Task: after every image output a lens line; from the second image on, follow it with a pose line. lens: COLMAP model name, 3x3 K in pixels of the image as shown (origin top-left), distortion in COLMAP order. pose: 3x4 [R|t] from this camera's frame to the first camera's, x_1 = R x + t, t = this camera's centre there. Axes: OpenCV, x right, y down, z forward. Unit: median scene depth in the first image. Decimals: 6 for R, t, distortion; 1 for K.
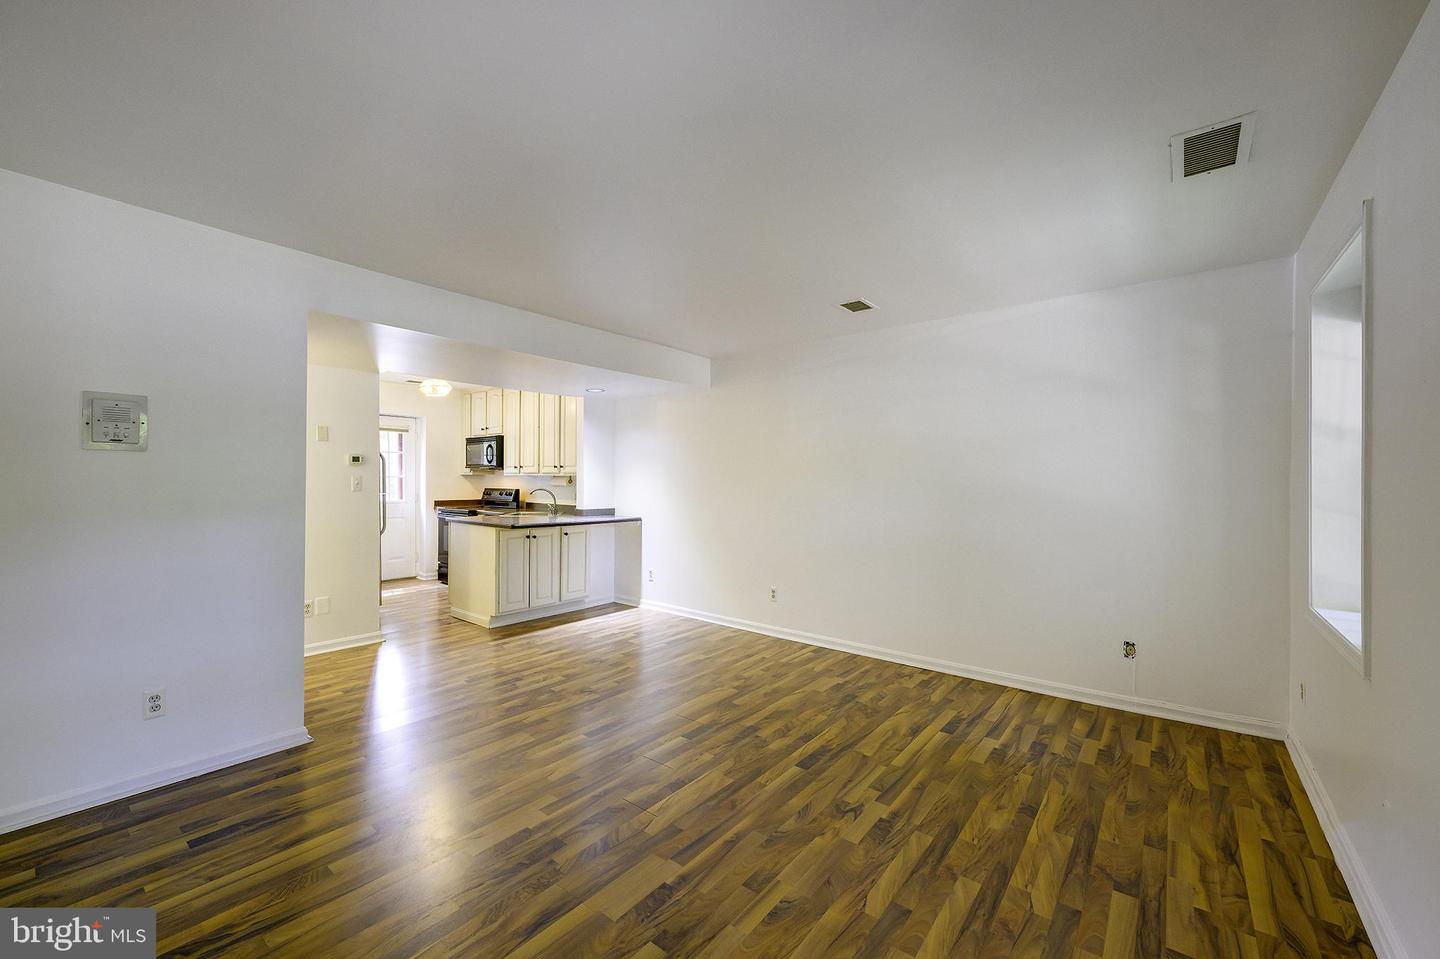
lens RADIAL K [[565.3, 0, 725.1], [0, 565.3, 477.0], [0, 0, 1]] dist [0.000194, 0.000067]
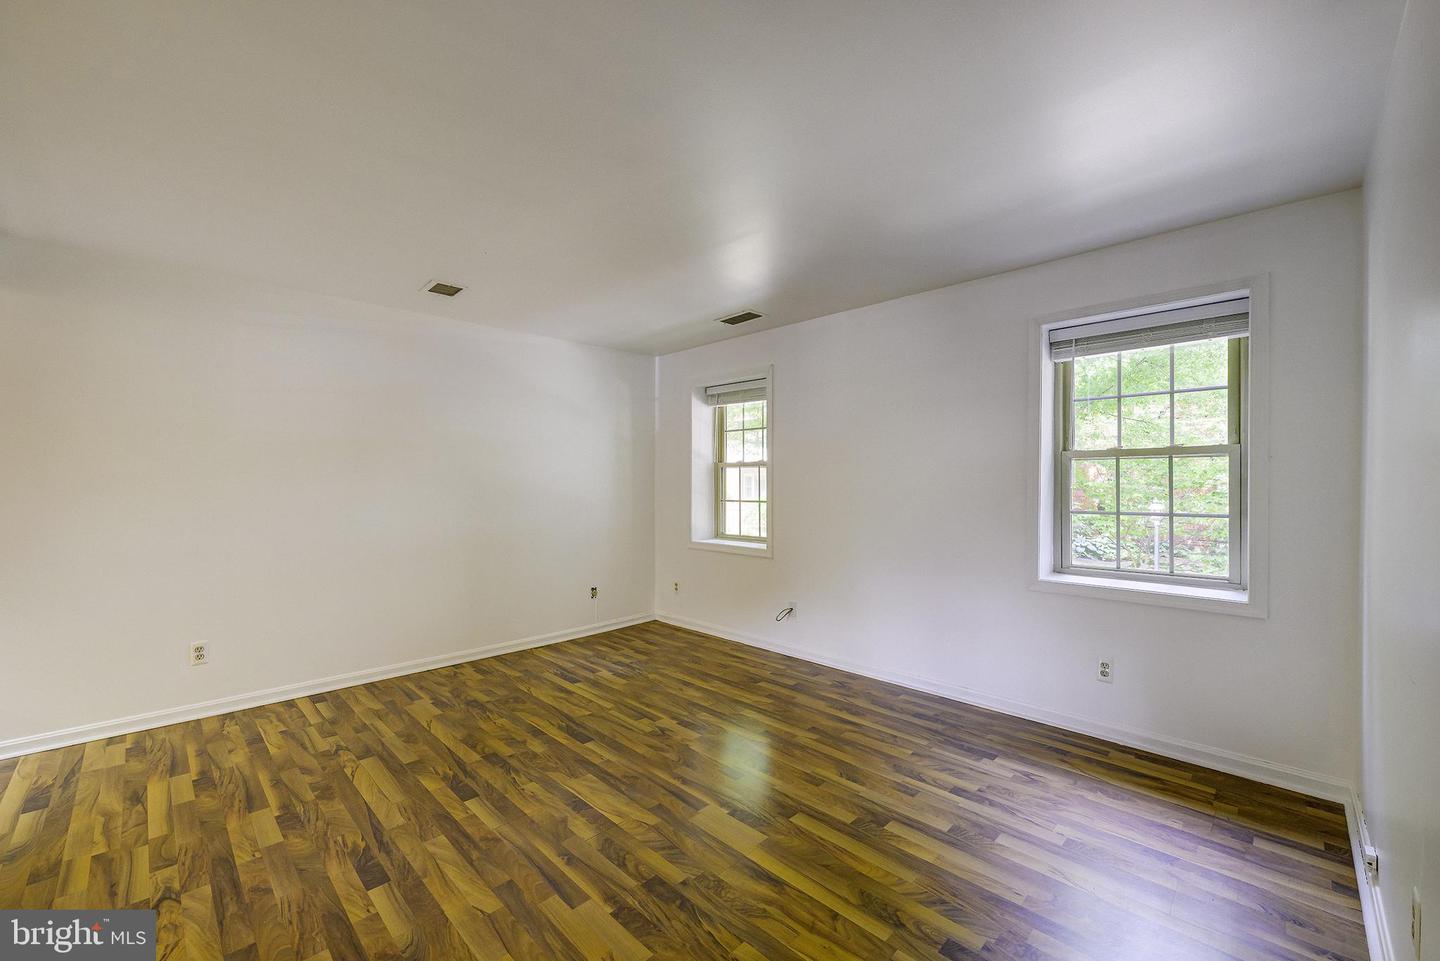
lens RADIAL K [[575.5, 0, 722.4], [0, 575.5, 483.3], [0, 0, 1]] dist [0.000472, 0.000047]
pose [[0.116637, -0.005658, 0.993158, -0.646447], [-0.005671, 0.999964, 0.006363, 0.007168], [-0.993158, -0.006374, 0.116601, 0.431749]]
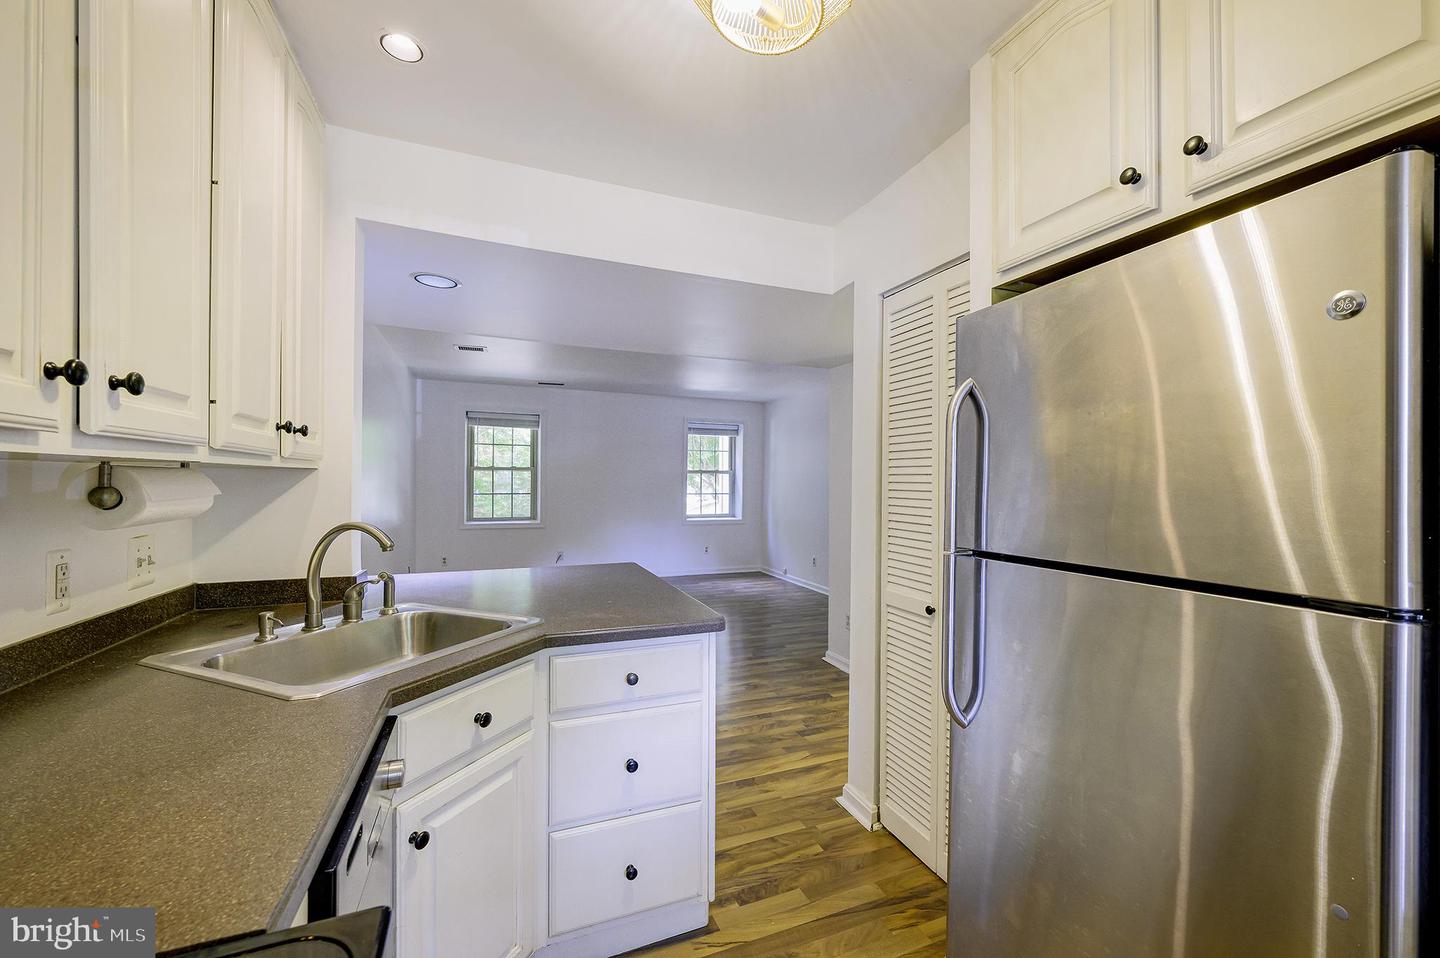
lens RADIAL K [[593.6, 0, 720.0], [0, 593.6, 479.0], [0, 0, 1]] dist [-0.000113, -0.000170]
pose [[-0.867783, -0.011576, 0.496808, -0.964936], [-0.015574, 0.999871, -0.003907, 0.002106], [-0.496699, -0.011128, -0.867852, 1.899039]]
